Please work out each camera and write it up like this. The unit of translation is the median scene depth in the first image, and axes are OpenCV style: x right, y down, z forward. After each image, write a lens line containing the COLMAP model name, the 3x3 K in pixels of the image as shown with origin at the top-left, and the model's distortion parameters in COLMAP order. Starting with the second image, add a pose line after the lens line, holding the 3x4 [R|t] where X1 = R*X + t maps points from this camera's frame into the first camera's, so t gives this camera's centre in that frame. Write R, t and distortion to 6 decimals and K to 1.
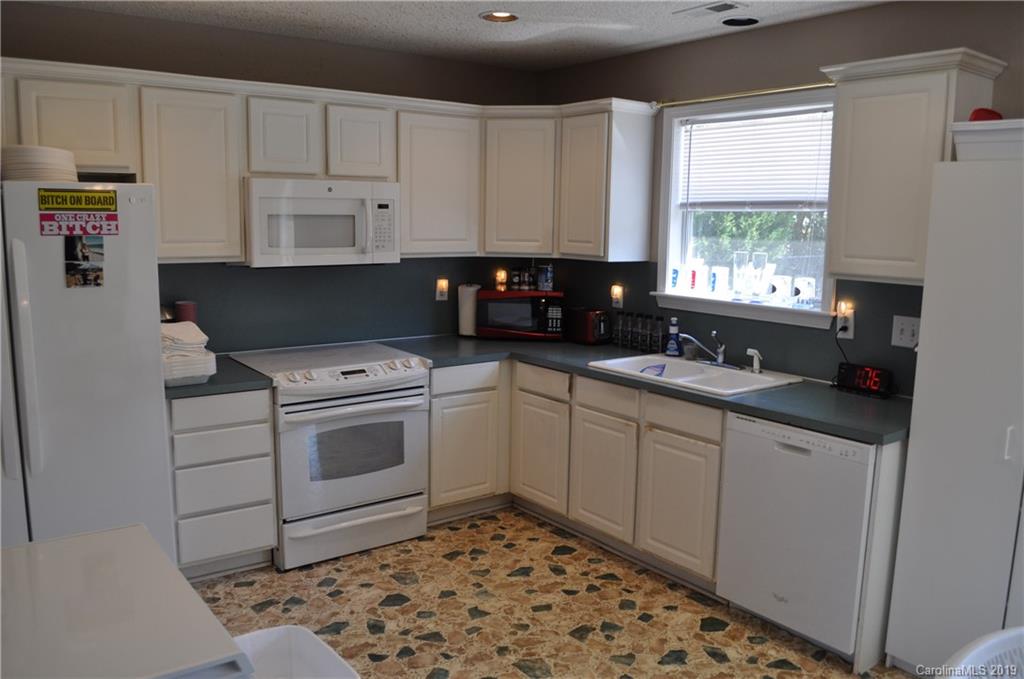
lens RADIAL K [[814.0, 0, 517.7], [0, 814.0, 343.1], [0, 0, 1]] dist [-0.075683, -0.000381]
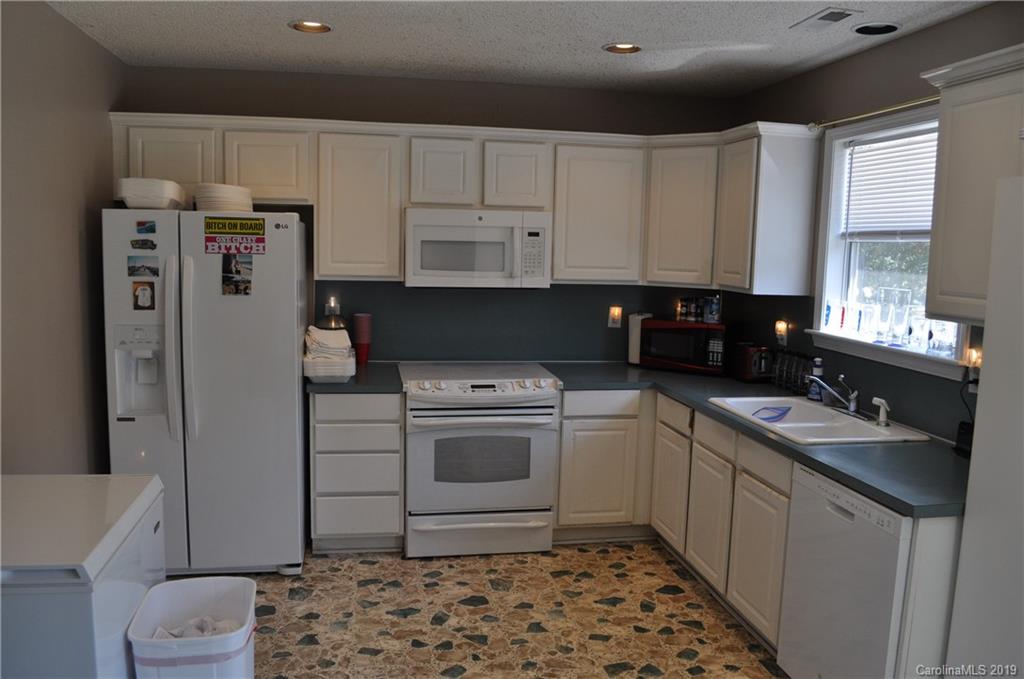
lens RADIAL K [[814.0, 0, 517.7], [0, 814.0, 343.1], [0, 0, 1]] dist [-0.075683, -0.000381]
pose [[0.893367, 0.061930, -0.445040, 0.313462], [-0.079386, 0.996630, -0.020670, -0.002902], [0.442260, 0.053796, 0.895272, 0.045691]]
